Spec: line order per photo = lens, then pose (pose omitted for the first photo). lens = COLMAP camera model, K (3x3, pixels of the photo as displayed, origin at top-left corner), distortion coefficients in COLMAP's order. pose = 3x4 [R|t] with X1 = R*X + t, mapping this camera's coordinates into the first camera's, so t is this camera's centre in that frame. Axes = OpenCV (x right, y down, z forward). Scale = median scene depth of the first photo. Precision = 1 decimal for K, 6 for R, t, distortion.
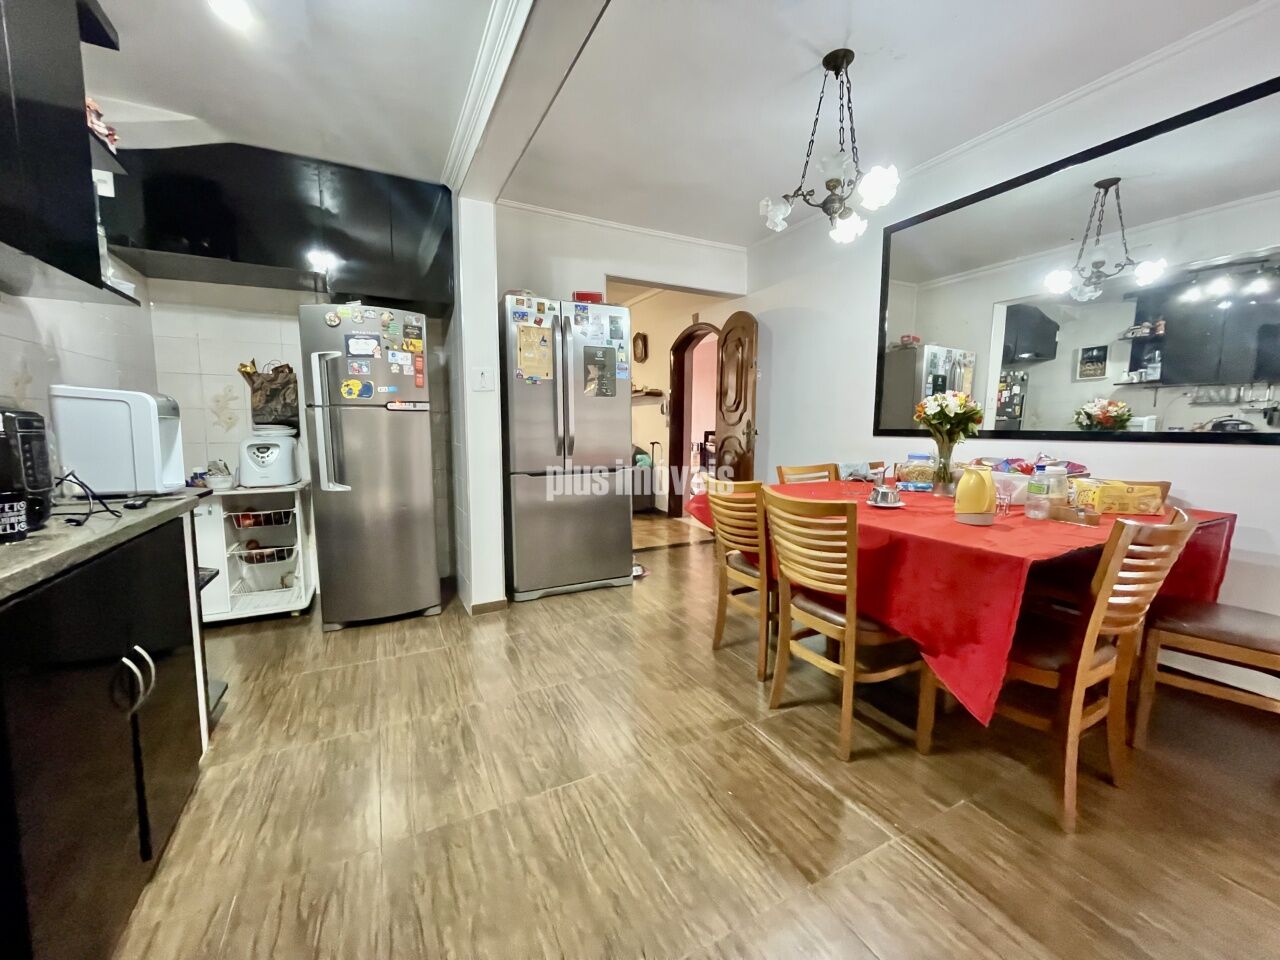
lens RADIAL K [[519.8, 0, 639.9], [0, 519.8, 478.2], [0, 0, 1]] dist [0.002309, 0.000763]
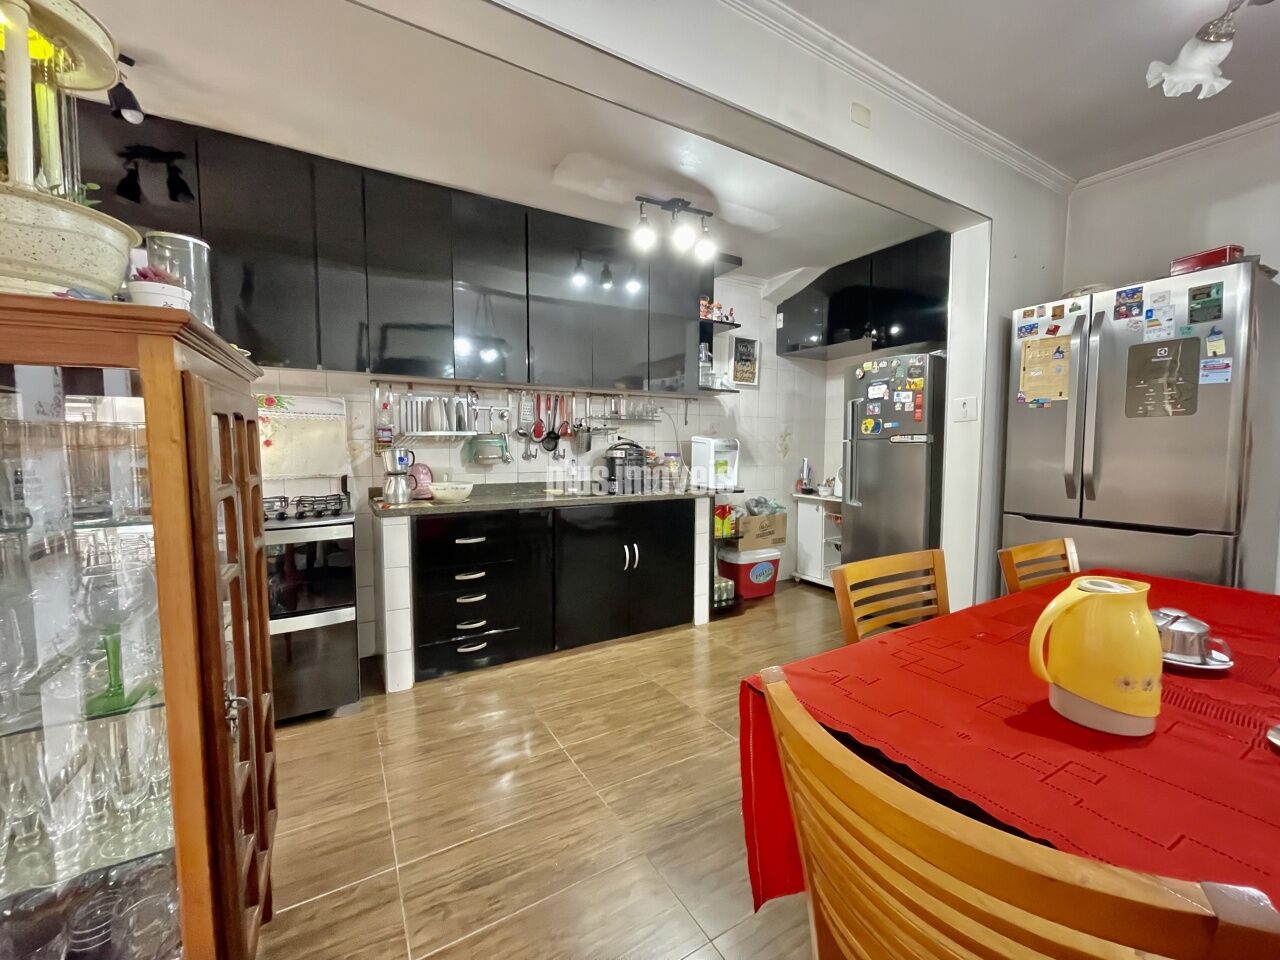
lens RADIAL K [[519.8, 0, 644.2], [0, 519.8, 479.7], [0, 0, 1]] dist [0.002309, 0.000763]
pose [[0.073288, 0.054182, -0.995838, 0.632070], [-0.115333, 0.992284, 0.045500, -0.036757], [0.990620, 0.111519, 0.078972, 0.362430]]
